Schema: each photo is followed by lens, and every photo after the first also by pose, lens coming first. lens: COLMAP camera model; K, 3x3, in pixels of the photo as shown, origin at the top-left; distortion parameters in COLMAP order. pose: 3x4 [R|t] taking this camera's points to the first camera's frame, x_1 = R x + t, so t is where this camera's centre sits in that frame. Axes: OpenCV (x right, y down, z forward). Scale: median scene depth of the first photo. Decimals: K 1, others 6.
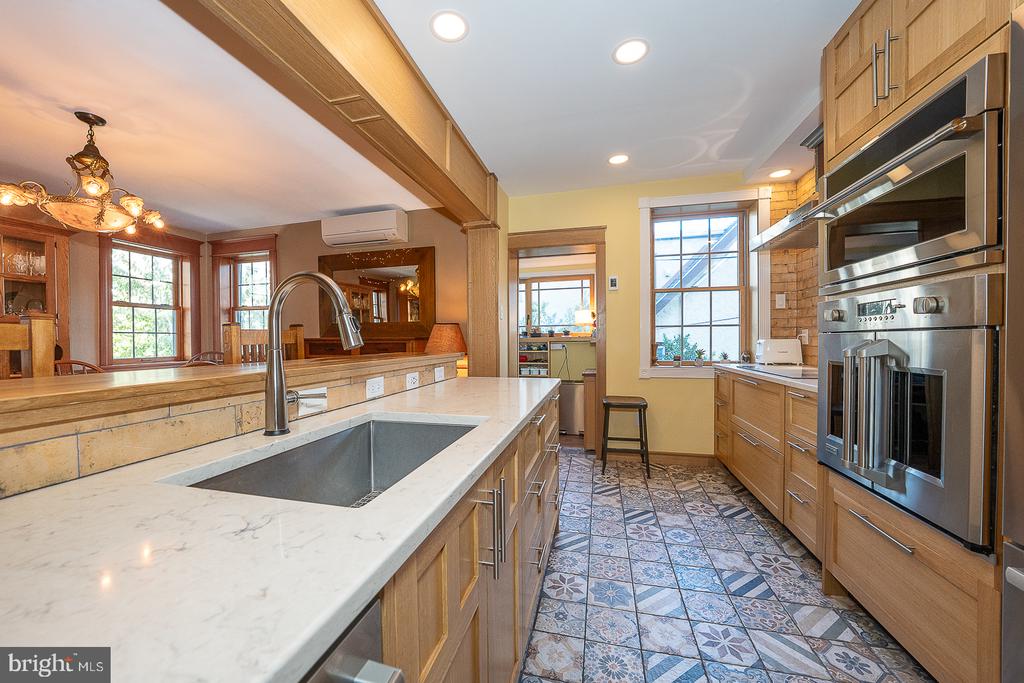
lens RADIAL K [[350.6, 0, 509.4], [0, 350.6, 350.9], [0, 0, 1]] dist [-0.018325, 0.001569]
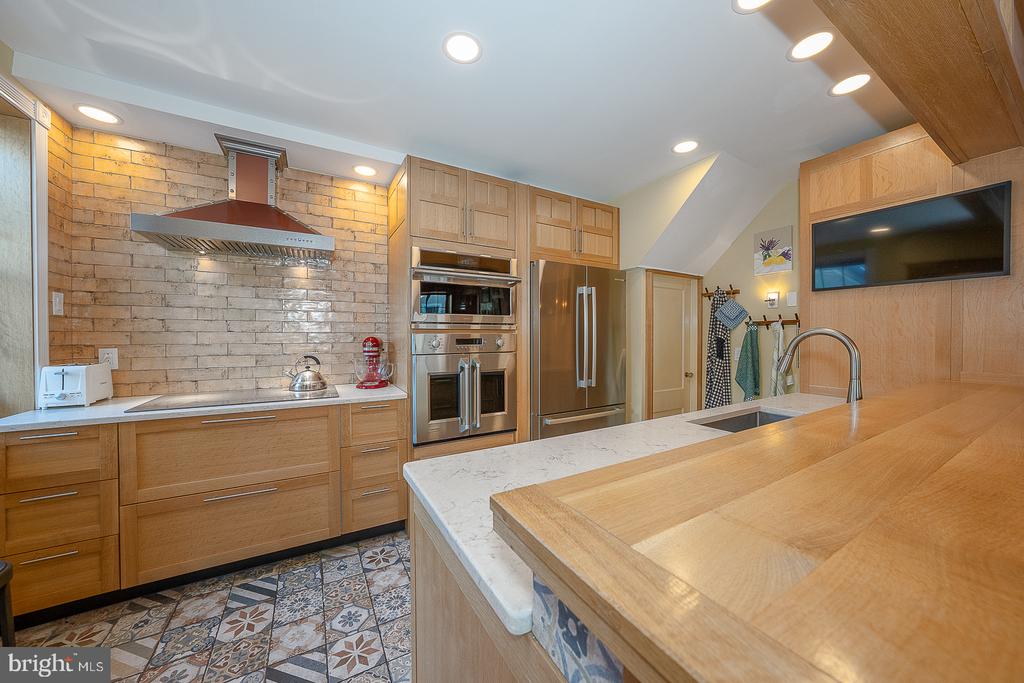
lens RADIAL K [[350.6, 0, 519.0], [0, 350.6, 338.8], [0, 0, 1]] dist [-0.018325, 0.001569]
pose [[-0.711598, 0.008463, 0.702536, -0.293724], [0.011232, 0.999937, -0.000668, -0.078721], [-0.702497, 0.007416, -0.711648, 1.166778]]
